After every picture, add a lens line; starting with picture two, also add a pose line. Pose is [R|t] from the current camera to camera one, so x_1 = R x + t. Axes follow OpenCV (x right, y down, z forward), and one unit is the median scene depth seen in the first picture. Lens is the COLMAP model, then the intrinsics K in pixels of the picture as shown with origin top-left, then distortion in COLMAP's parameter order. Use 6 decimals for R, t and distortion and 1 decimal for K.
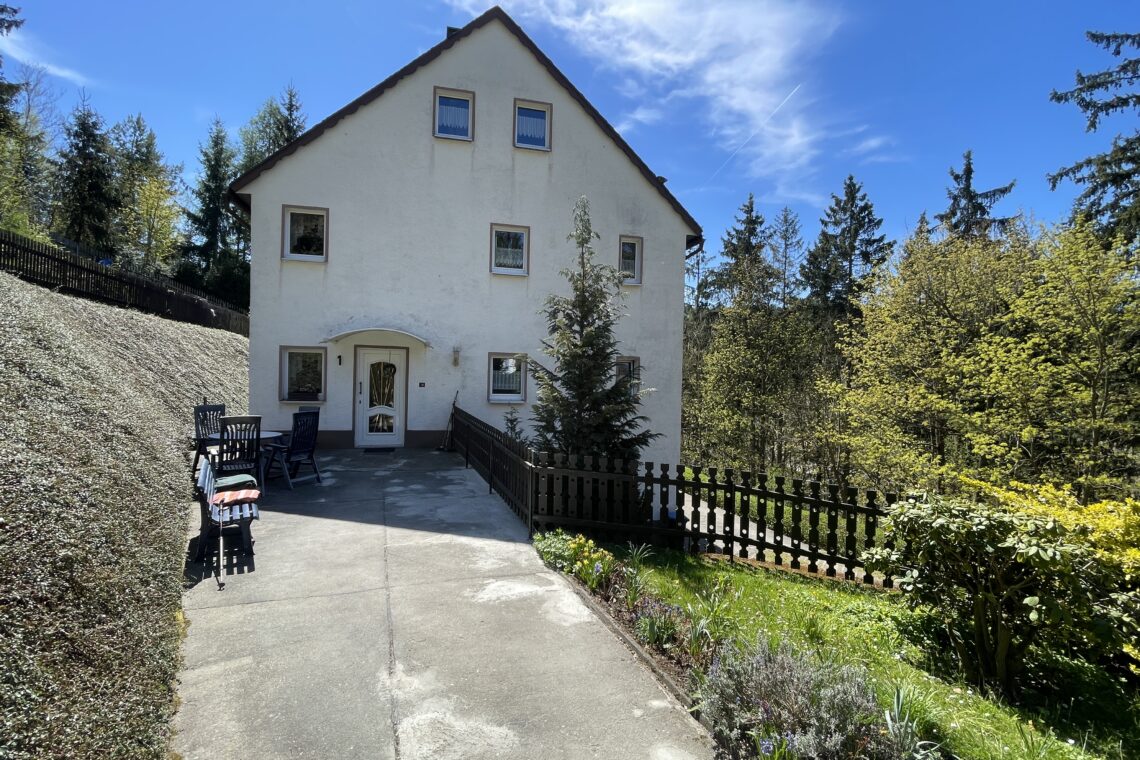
lens RADIAL K [[515.7, 0, 570.0], [0, 515.7, 380.0], [0, 0, 1]] dist [0.001989, 0.000375]
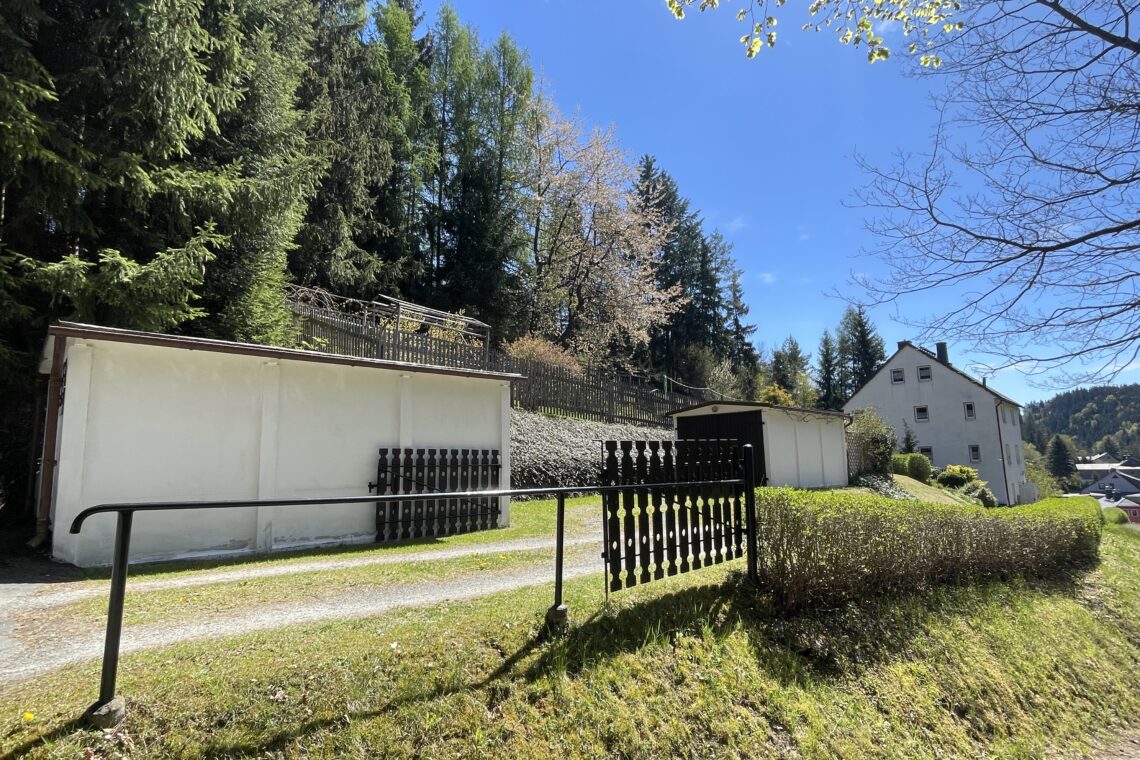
lens RADIAL K [[595.9, 0, 570.0], [0, 595.9, 380.0], [0, 0, 1]] dist [-0.000549, 0.013752]
pose [[0.533531, -0.152692, -0.831883, 1.789756], [0.019574, 0.985535, -0.168341, 0.116198], [0.845554, 0.073532, 0.528802, -2.739128]]
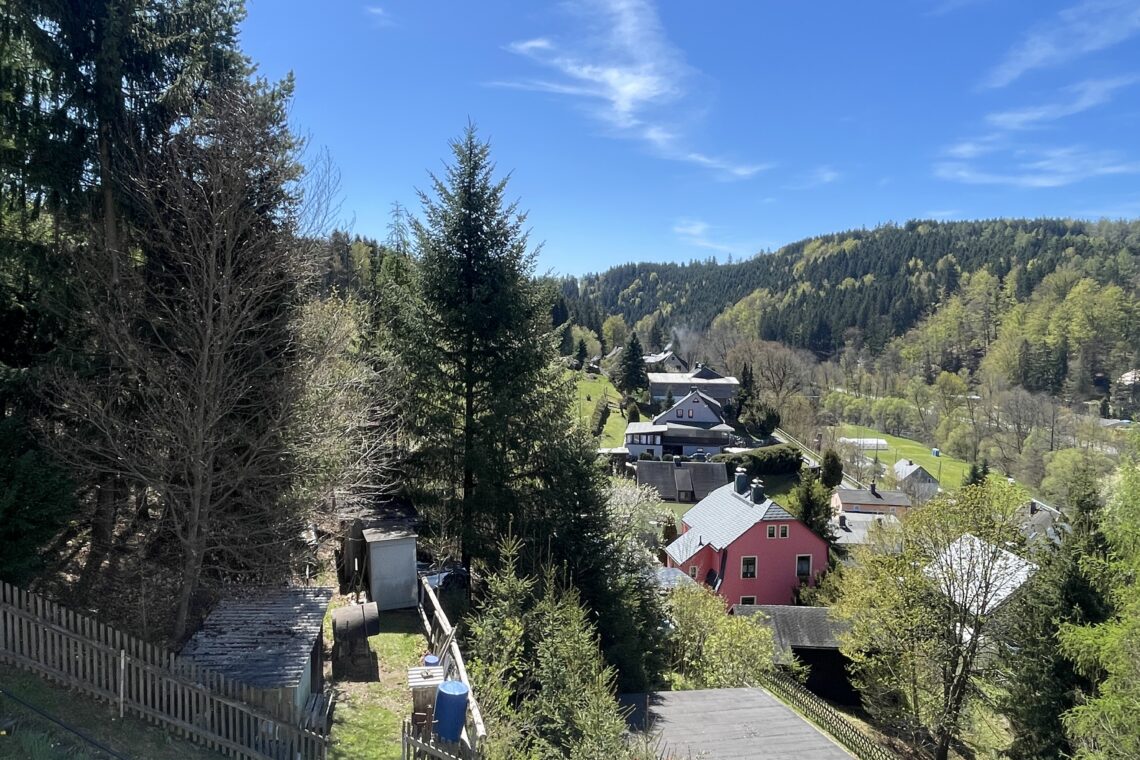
lens RADIAL K [[778.0, 0, 570.0], [0, 778.0, 380.0], [0, 0, 1]] dist [-0.013392, 0.001982]
pose [[0.934346, 0.013365, -0.356116, -0.297422], [0.002846, 0.998985, 0.044960, -0.506926], [0.356356, -0.043022, 0.933359, 1.859851]]
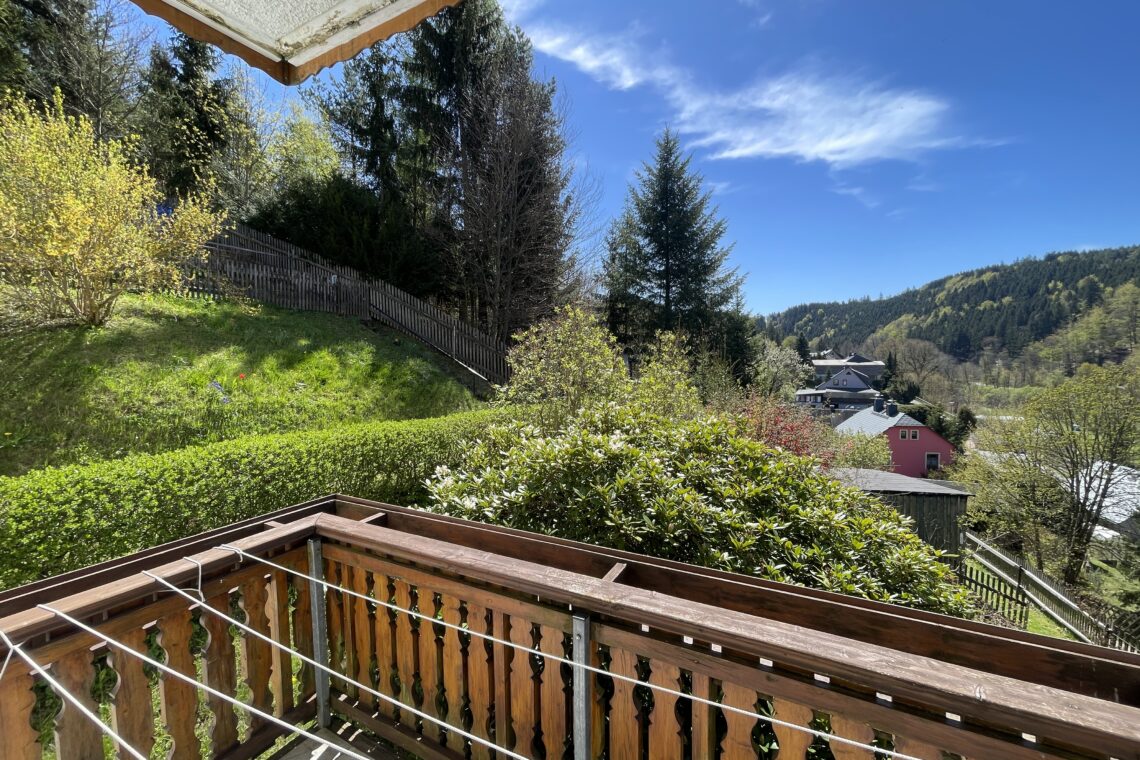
lens RADIAL K [[460.2, 0, 566.6], [0, 460.2, 382.4], [0, 0, 1]] dist [-0.001384, -0.000100]
pose [[0.722152, 0.005997, -0.691709, -0.201180], [0.022839, 0.999210, 0.032508, -0.018991], [0.691358, -0.039274, 0.721445, 1.930752]]
